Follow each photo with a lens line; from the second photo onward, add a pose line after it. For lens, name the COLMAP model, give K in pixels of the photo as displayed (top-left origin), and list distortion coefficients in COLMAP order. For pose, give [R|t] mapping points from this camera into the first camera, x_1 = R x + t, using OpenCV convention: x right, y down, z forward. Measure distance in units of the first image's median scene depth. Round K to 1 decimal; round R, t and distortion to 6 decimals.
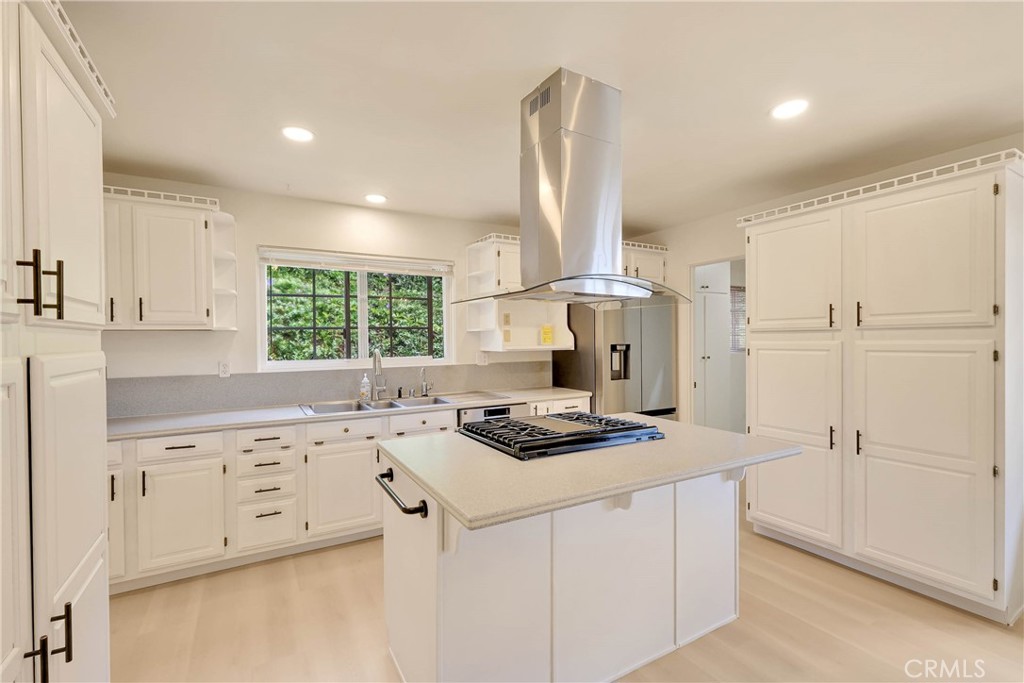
lens RADIAL K [[447.9, 0, 503.5], [0, 447.9, 344.9], [0, 0, 1]] dist [-0.000487, 0.000063]
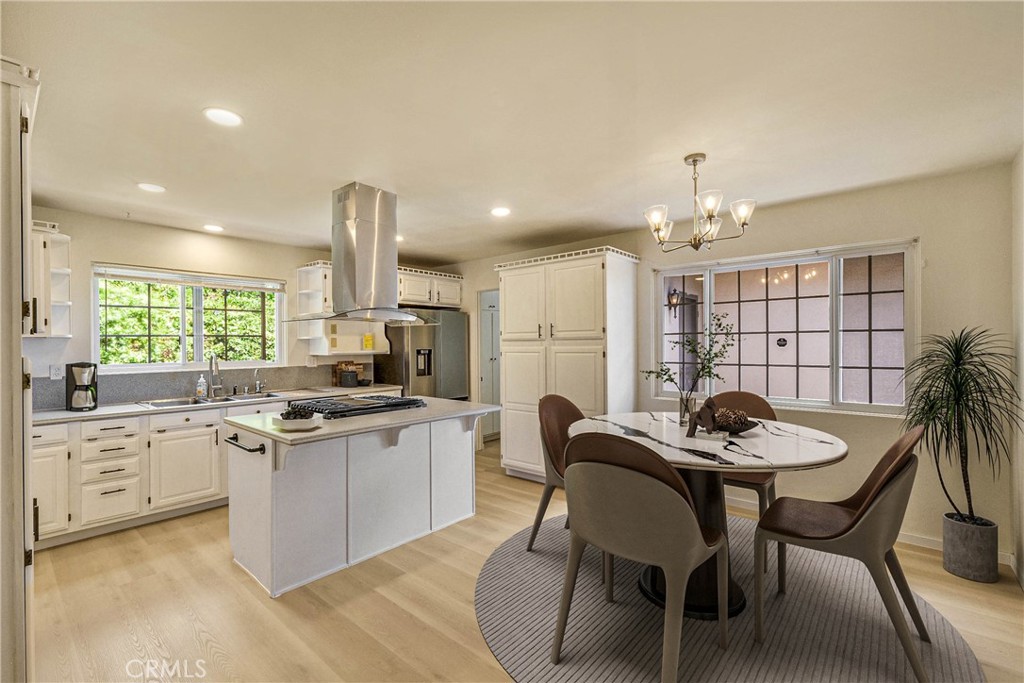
lens RADIAL K [[447.9, 0, 503.8], [0, 447.9, 345.7], [0, 0, 1]] dist [-0.000487, 0.000063]
pose [[0.943408, 0.000432, 0.331634, 0.056387], [0.003547, 0.999929, -0.011392, 0.004841], [-0.331615, 0.011924, 0.943339, -0.426122]]
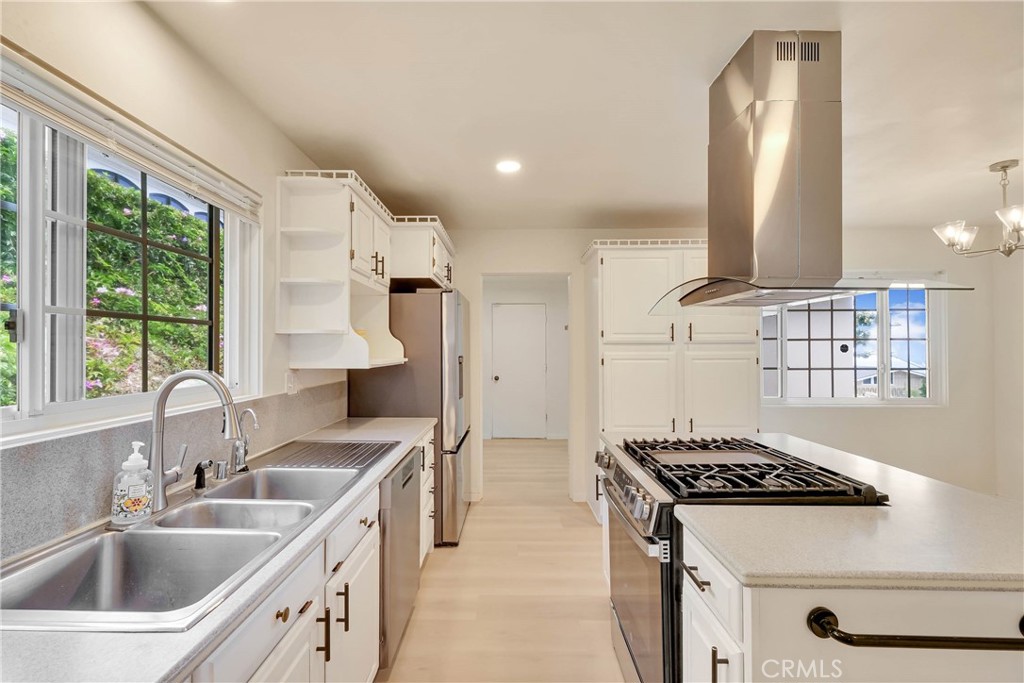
lens RADIAL K [[447.9, 0, 505.8], [0, 447.9, 345.0], [0, 0, 1]] dist [-0.000487, 0.000063]
pose [[0.504501, 0.014427, 0.863290, -0.538972], [0.006711, 0.999765, -0.020630, -0.004499], [-0.863385, 0.016202, 0.504286, 0.655768]]
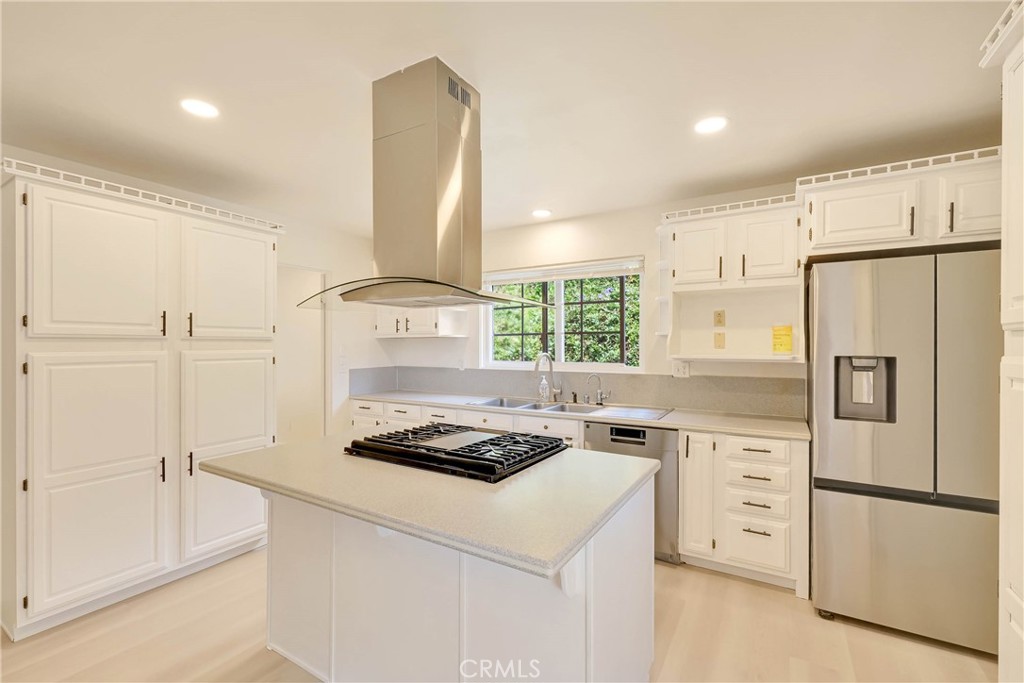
lens RADIAL K [[447.9, 0, 501.9], [0, 447.9, 345.8], [0, 0, 1]] dist [-0.000487, 0.000063]
pose [[0.480765, 0.010946, -0.876781, 0.682588], [-0.014725, 0.999882, 0.004409, -0.013502], [0.876726, 0.010791, 0.480869, 0.448804]]
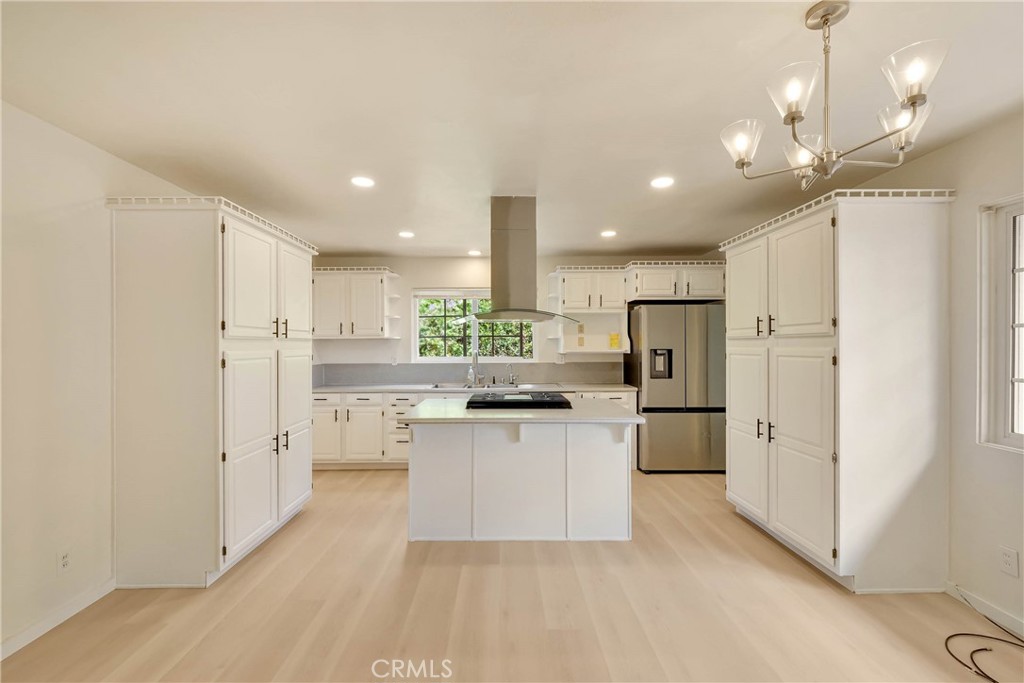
lens RADIAL K [[447.9, 0, 501.5], [0, 447.9, 342.6], [0, 0, 1]] dist [-0.000487, 0.000063]
pose [[0.869787, 0.003200, -0.493417, 0.620351], [-0.009924, 0.999890, -0.011011, -0.001487], [0.493327, 0.014474, 0.869723, -0.325180]]
